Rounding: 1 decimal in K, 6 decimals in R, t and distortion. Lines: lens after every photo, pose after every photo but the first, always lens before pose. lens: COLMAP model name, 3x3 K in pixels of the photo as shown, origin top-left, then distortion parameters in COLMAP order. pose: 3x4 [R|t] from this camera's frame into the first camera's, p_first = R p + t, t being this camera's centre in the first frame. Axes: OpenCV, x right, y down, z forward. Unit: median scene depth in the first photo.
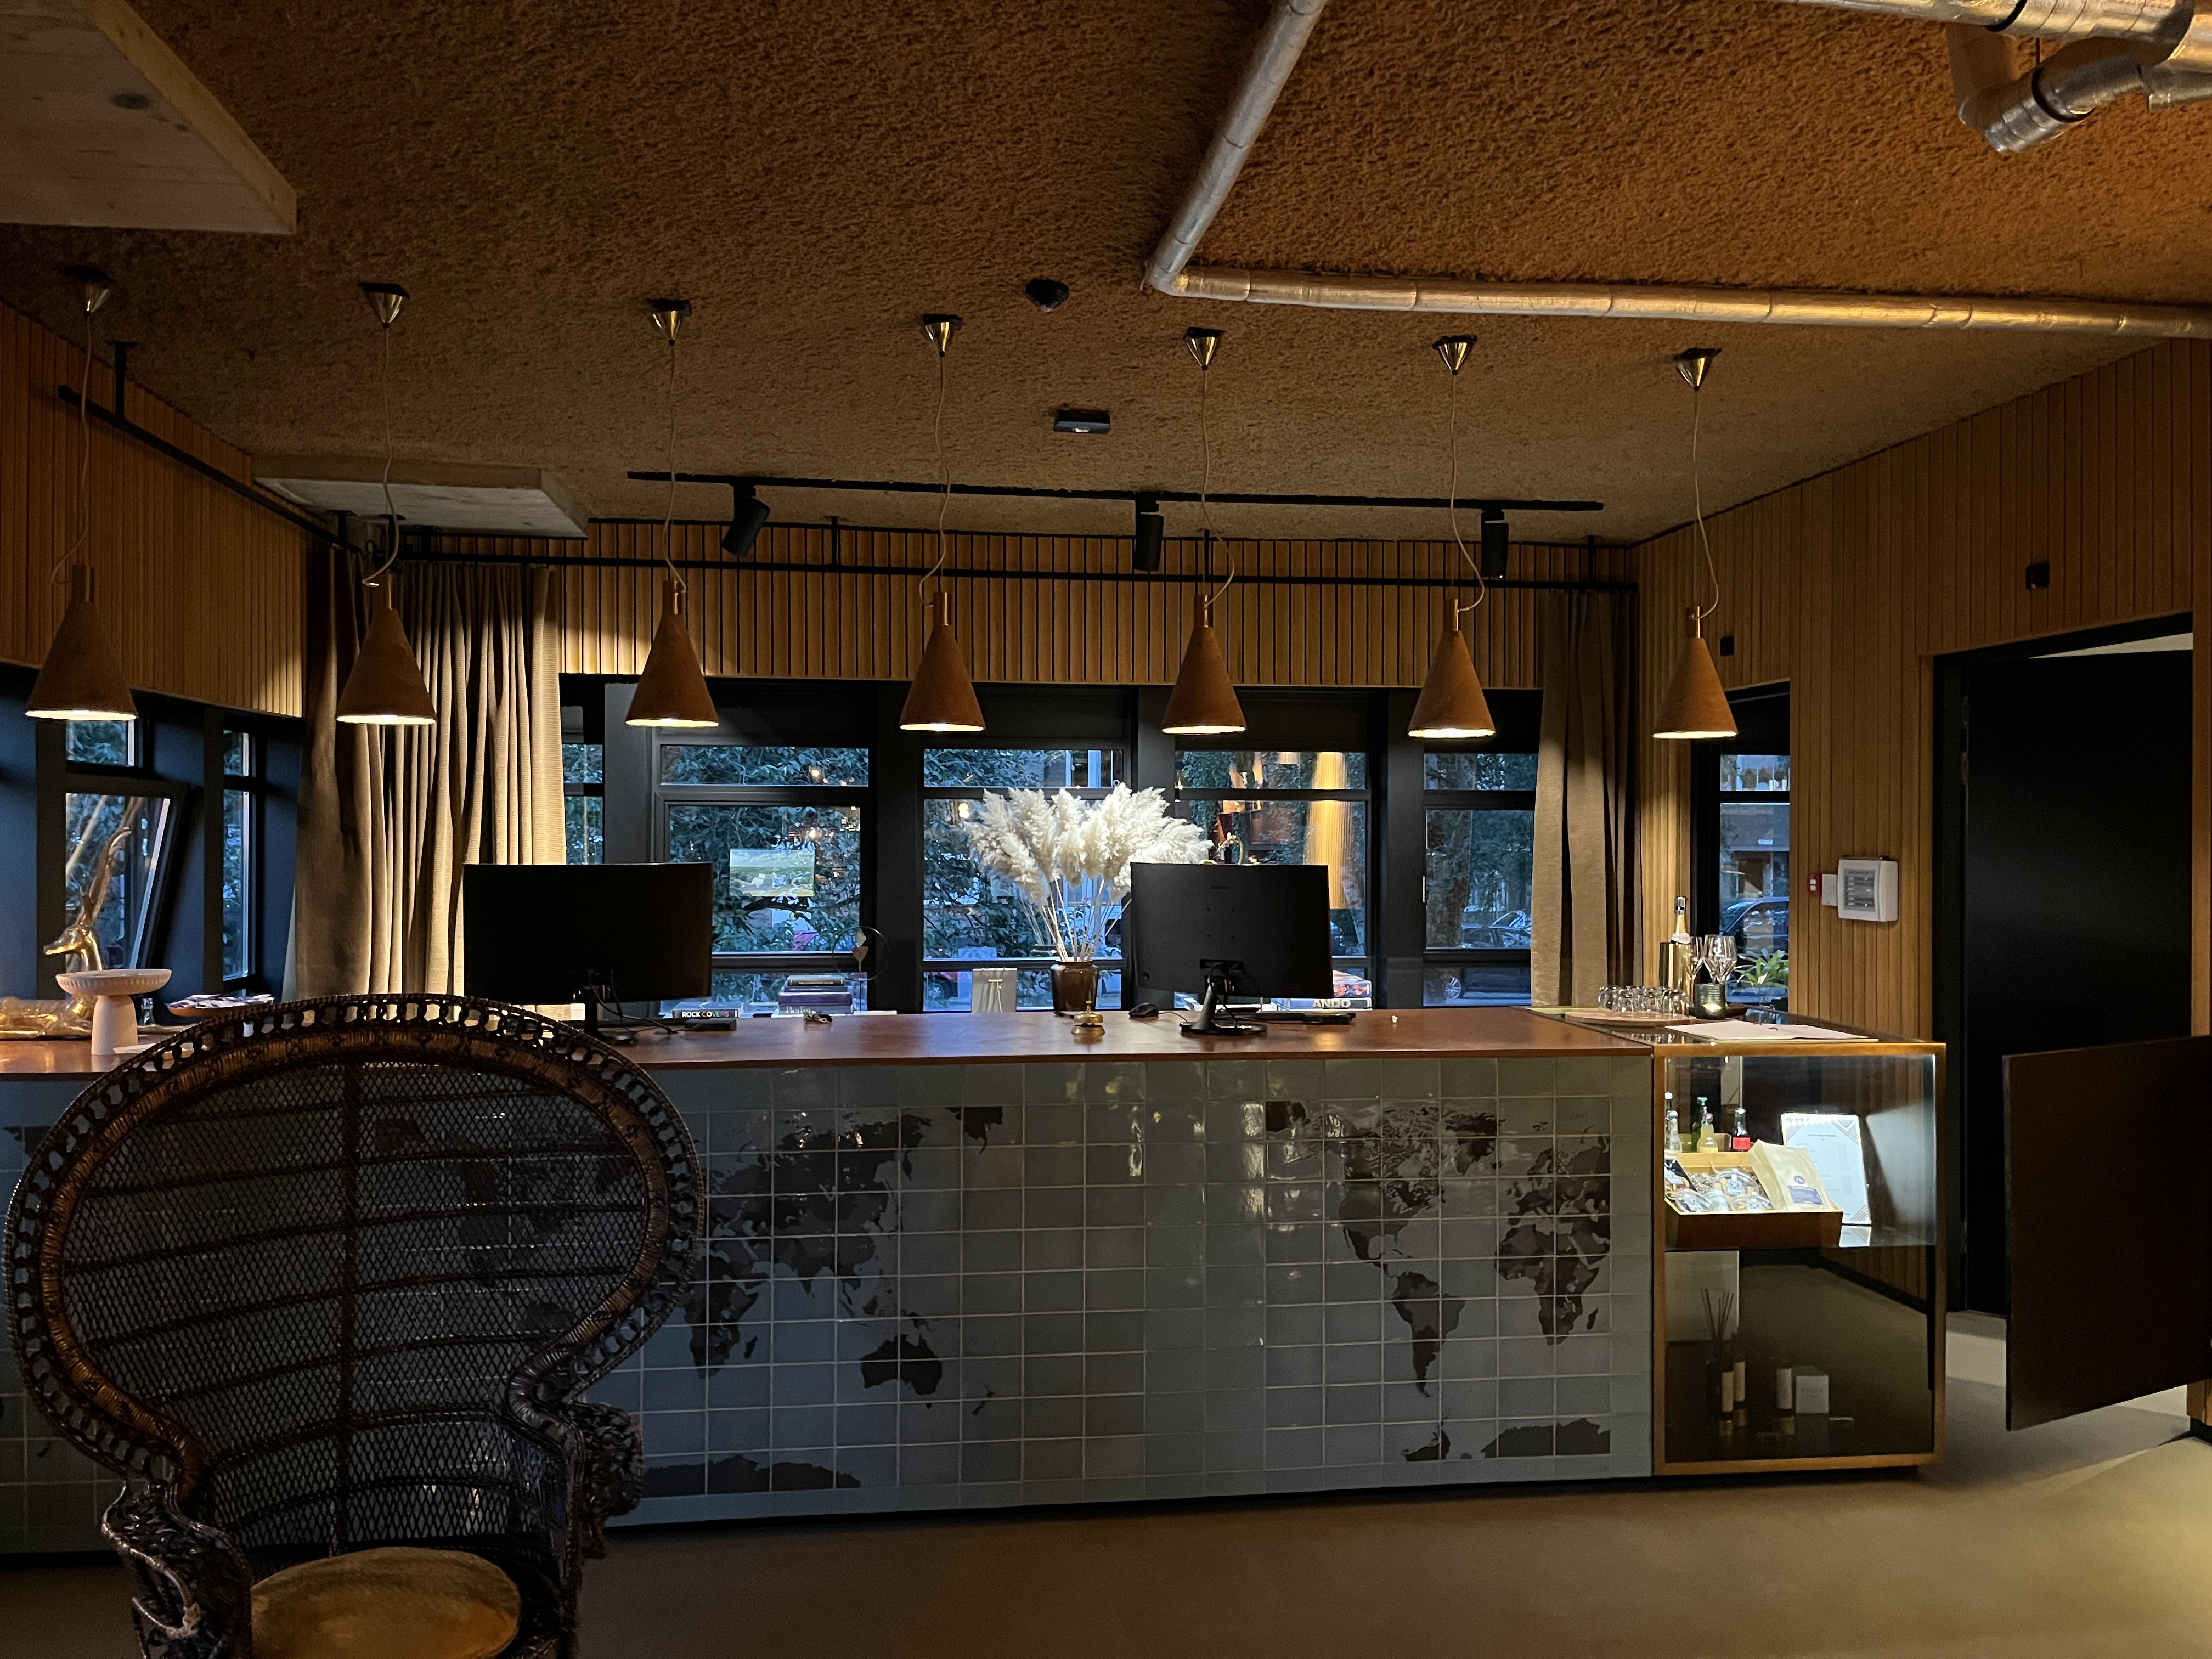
lens RADIAL K [[1701.6, 0, 1105.6], [0, 1701.6, 822.3], [0, 0, 1]] dist [0.100243, -0.129138]
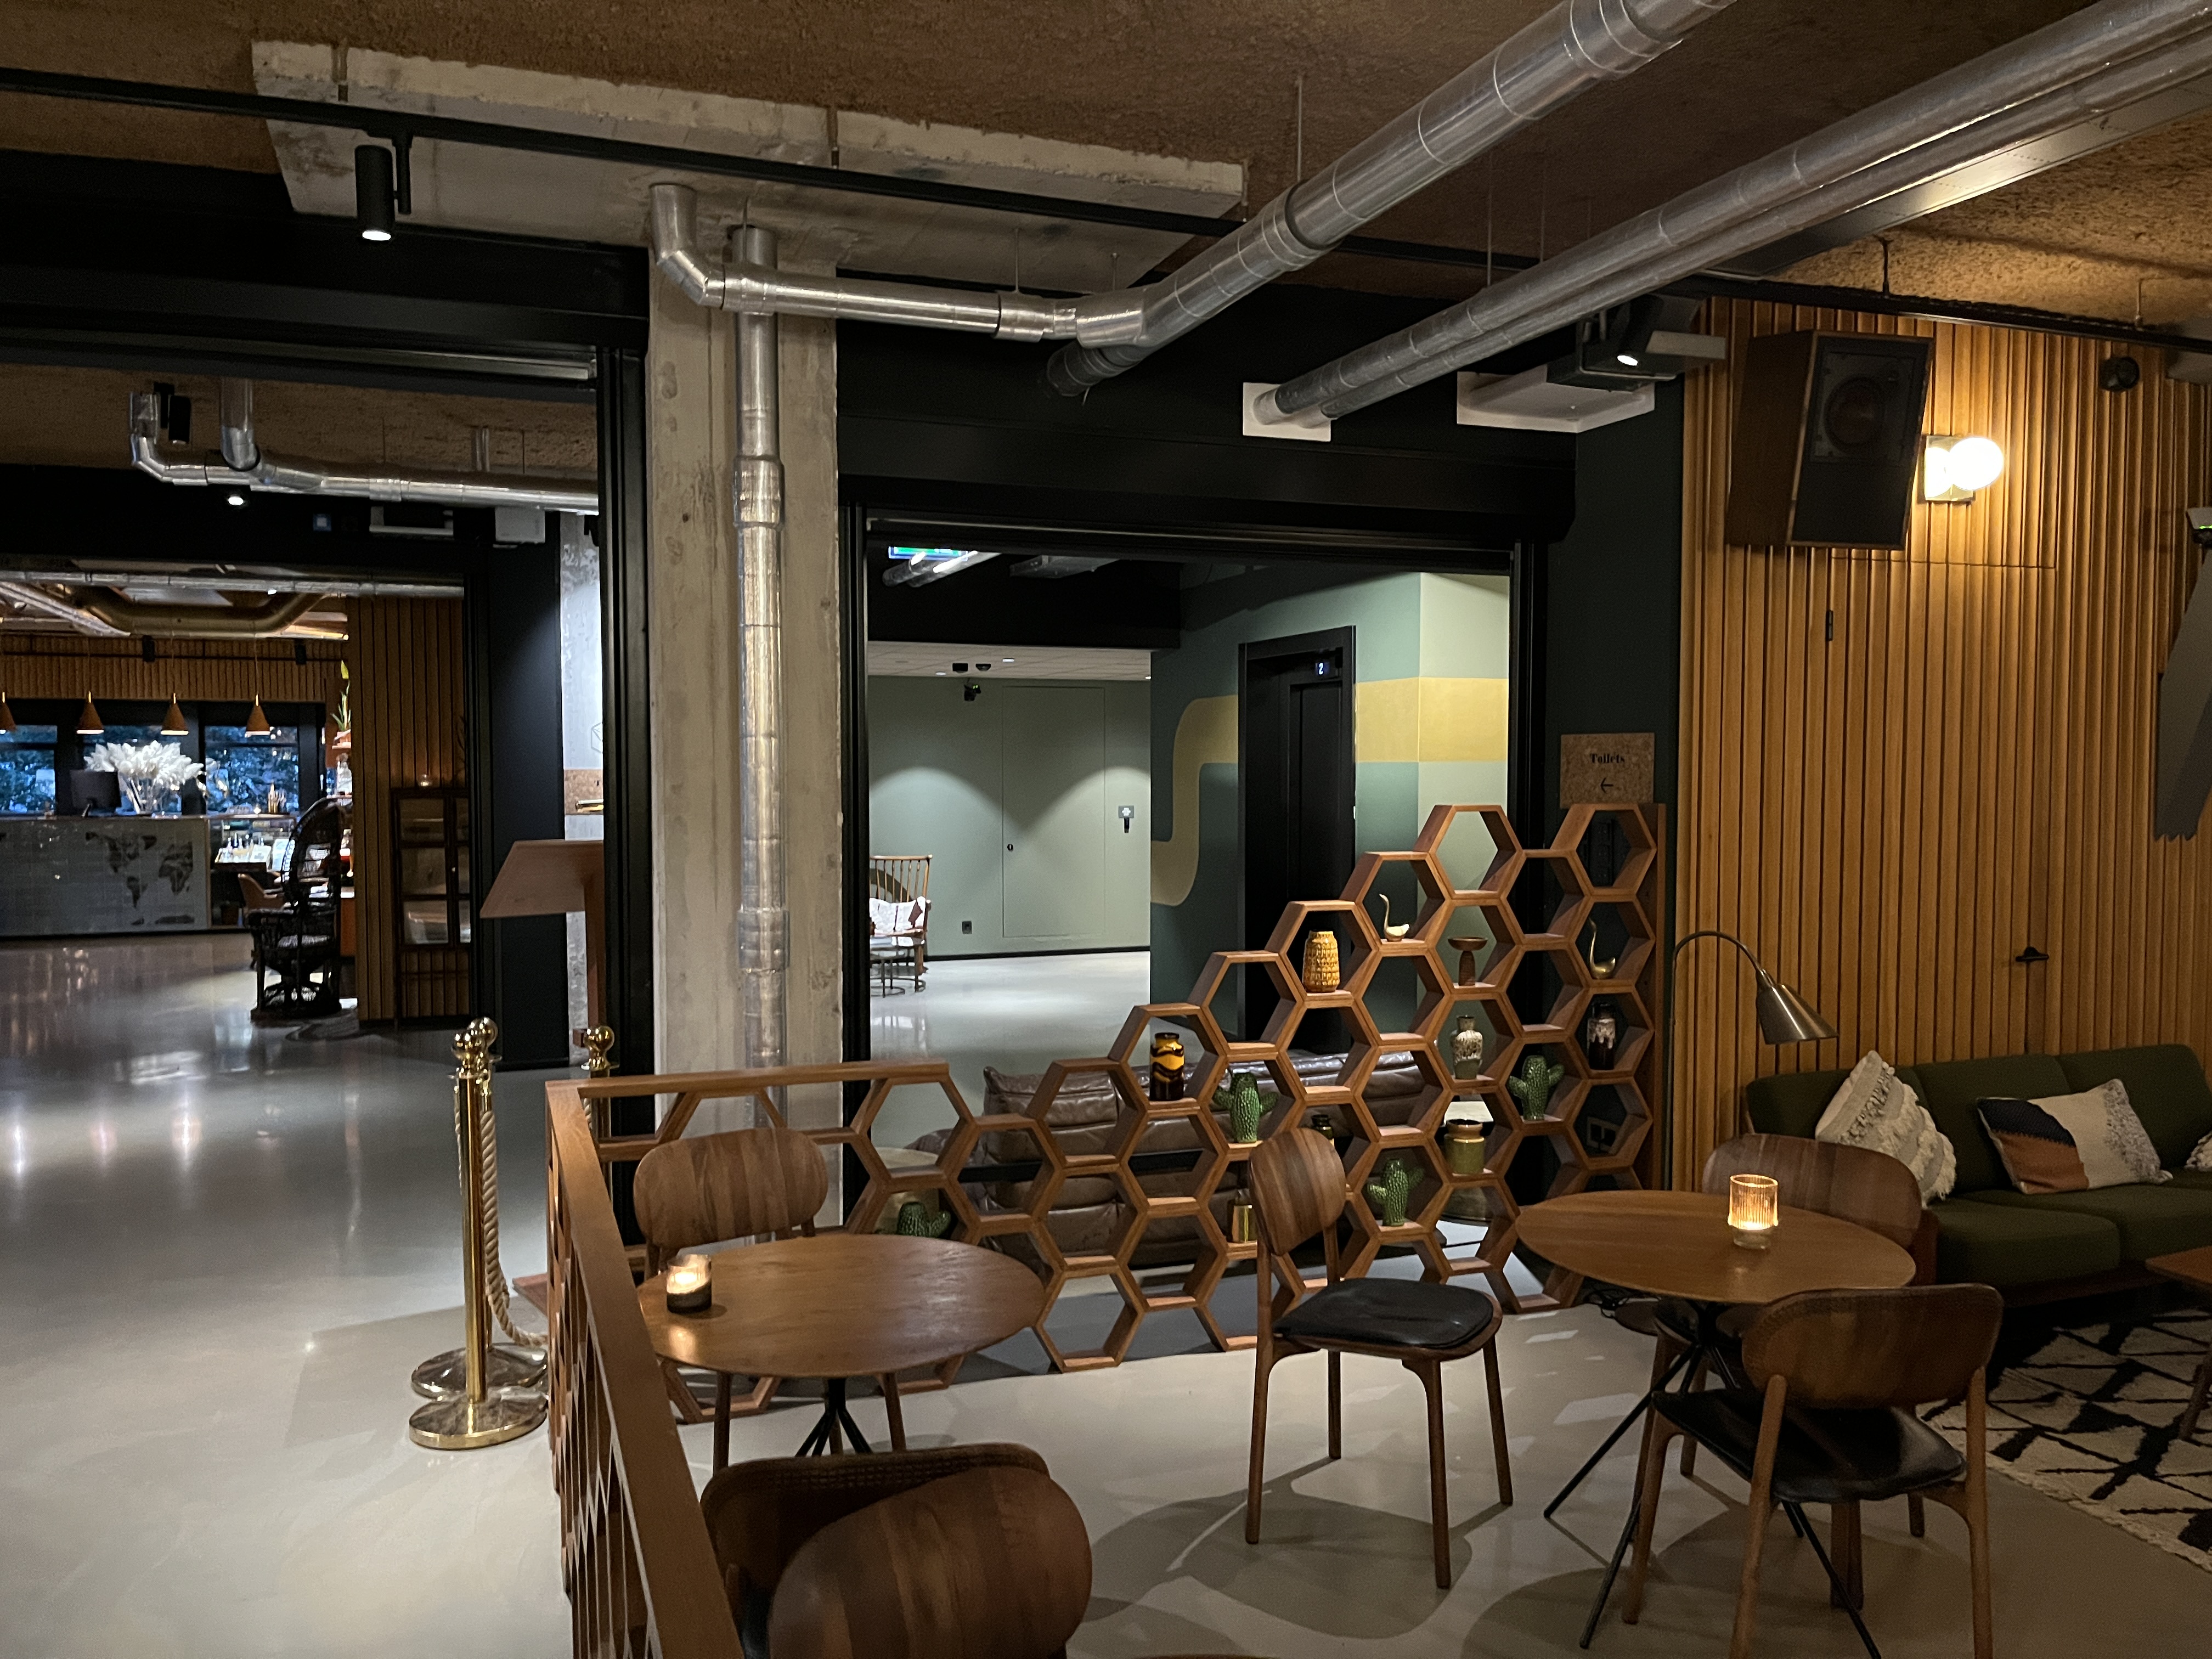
lens RADIAL K [[1701.6, 0, 1105.6], [0, 1701.6, 822.3], [0, 0, 1]] dist [0.100243, -0.129138]
pose [[0.976834, -0.013682, 0.213560, 1.461232], [0.003237, 0.998784, 0.049186, -0.042203], [-0.213973, -0.047355, 0.975691, -3.202803]]
